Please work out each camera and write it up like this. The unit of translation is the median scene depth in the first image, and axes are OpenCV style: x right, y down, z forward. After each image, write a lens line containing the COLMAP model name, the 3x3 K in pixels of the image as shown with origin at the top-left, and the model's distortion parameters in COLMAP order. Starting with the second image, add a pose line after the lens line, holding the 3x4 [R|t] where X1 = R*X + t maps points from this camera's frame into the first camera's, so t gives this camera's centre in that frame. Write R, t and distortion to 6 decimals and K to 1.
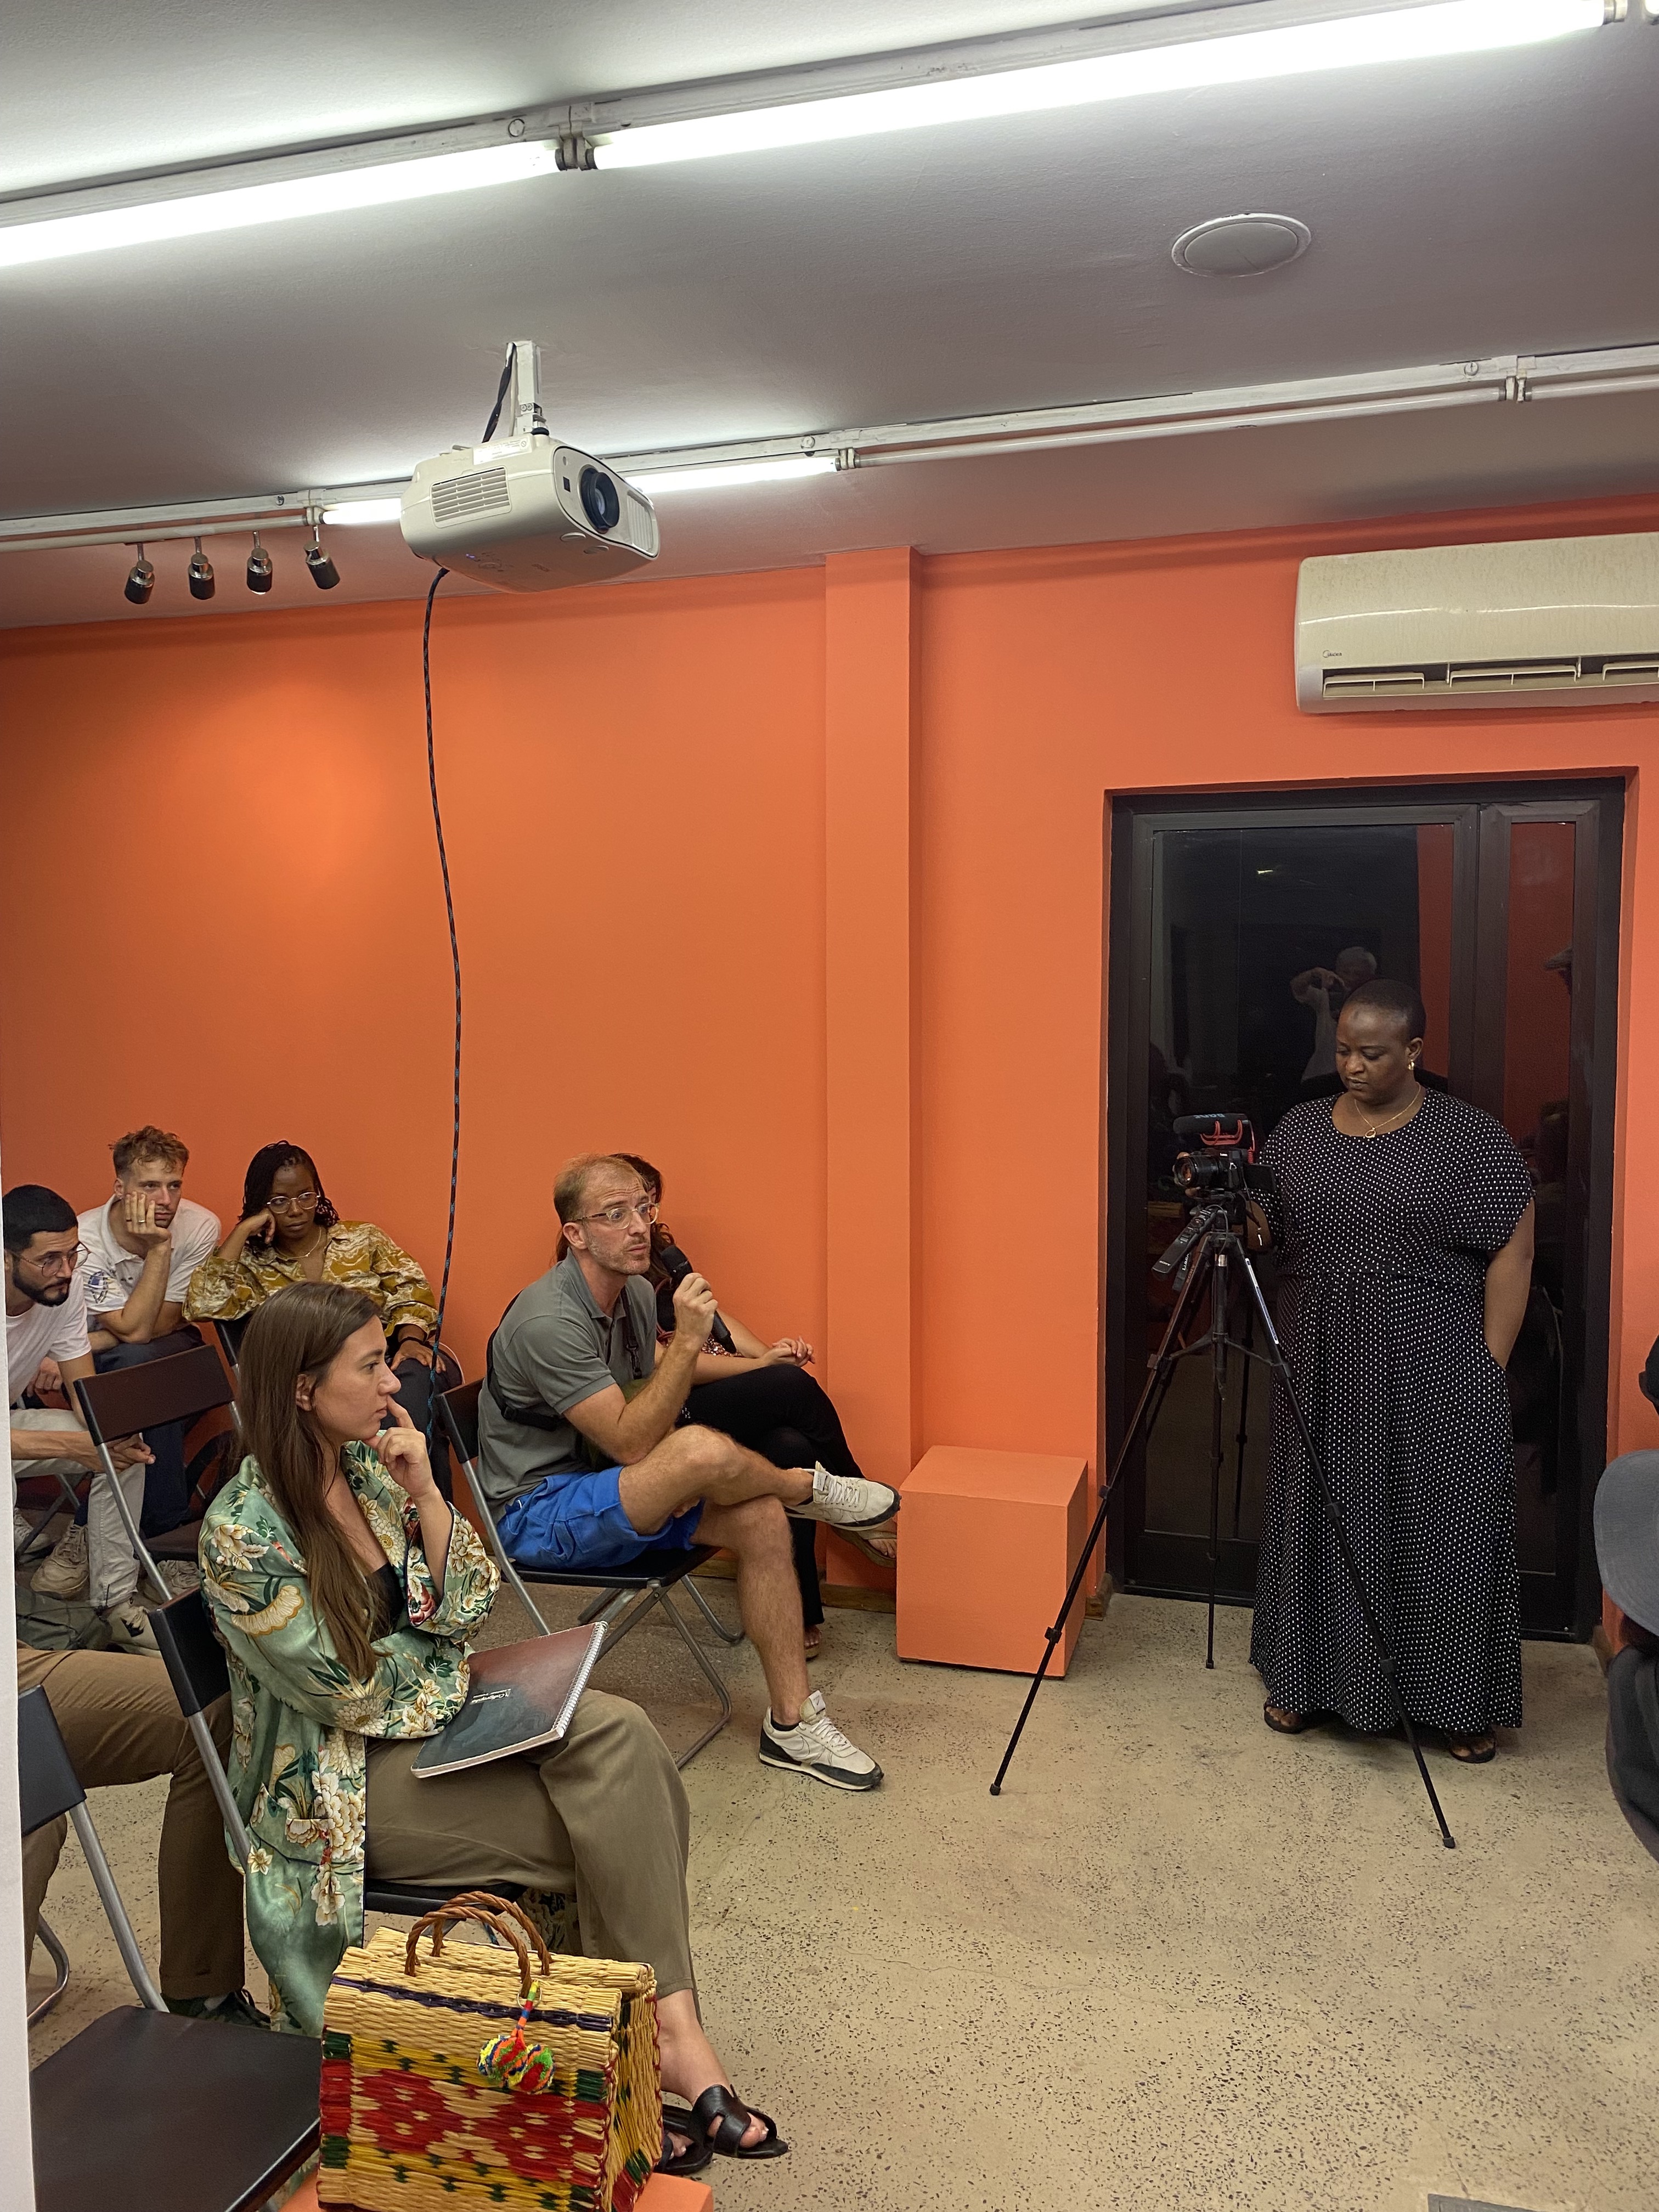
lens RADIAL K [[1681.1, 0, 815.6], [0, 1681.1, 1075.8], [0, 0, 1]] dist [0.026208, -0.030025]
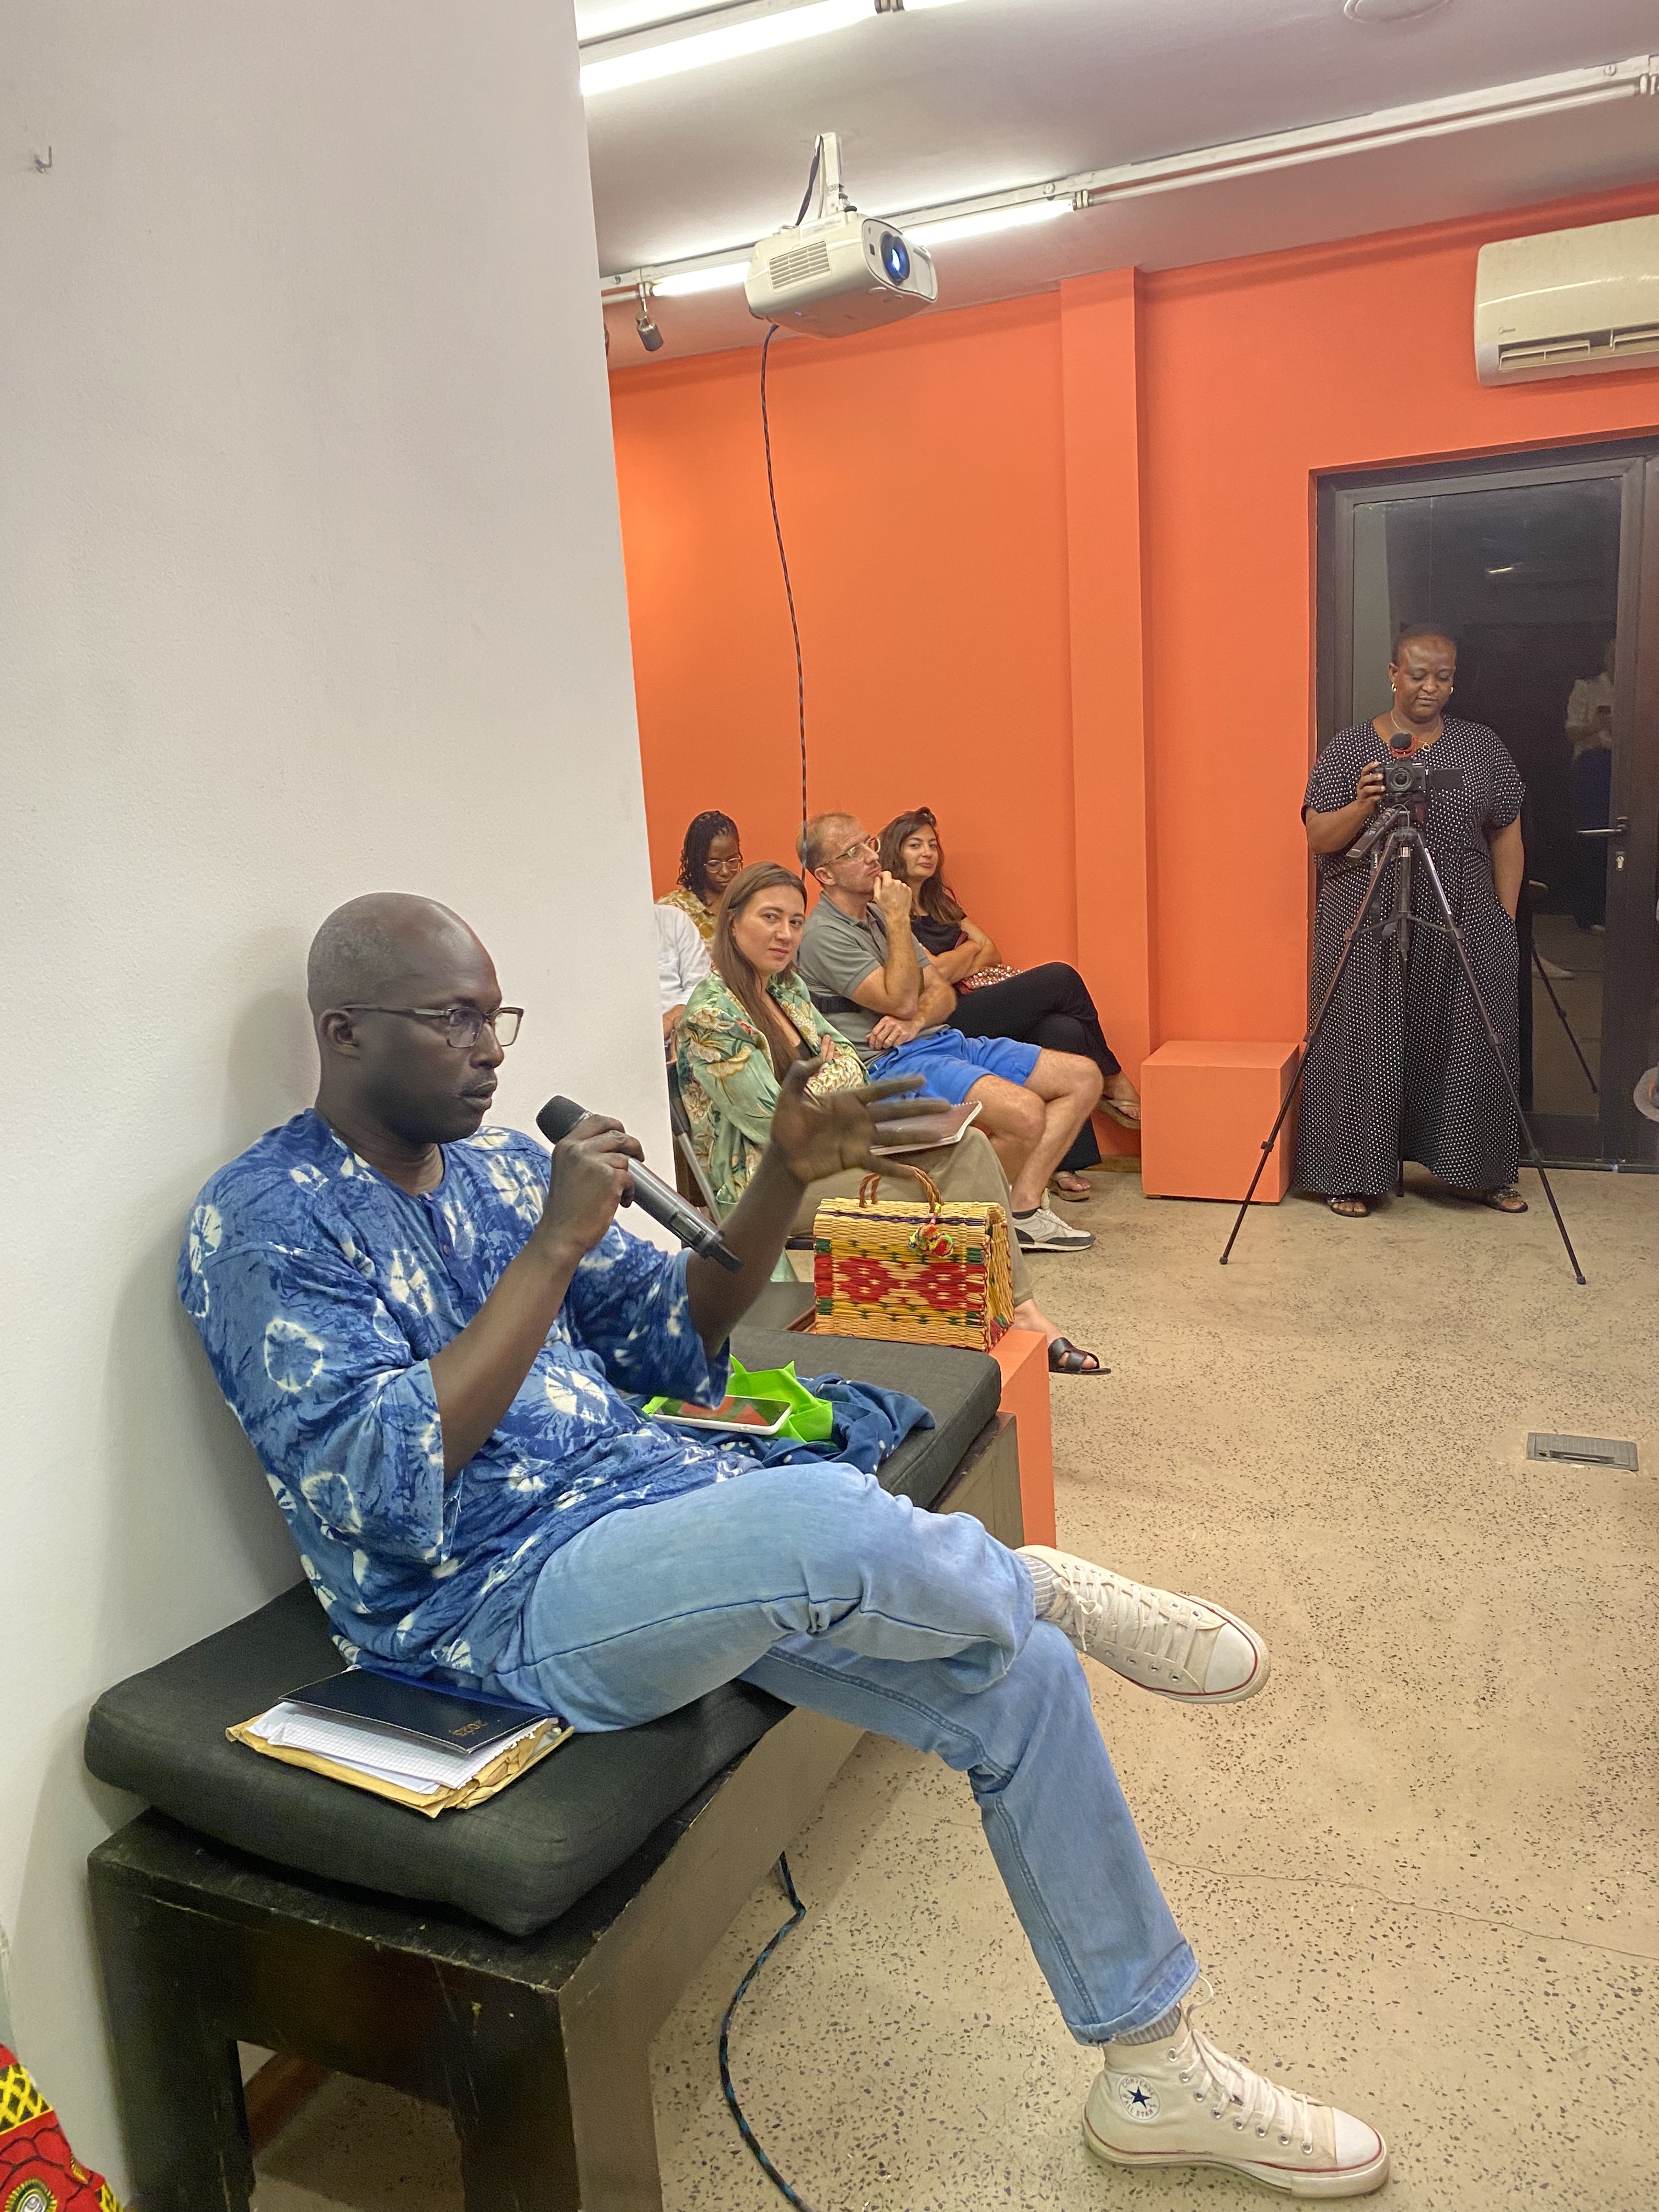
lens RADIAL K [[1681.1, 0, 815.6], [0, 1681.1, 1075.8], [0, 0, 1]] dist [0.026208, -0.030025]
pose [[0.990191, -0.032634, -0.135858, -0.027111], [0.051319, 0.989324, 0.136395, 0.086168], [0.129957, -0.142029, 0.981295, -0.319322]]
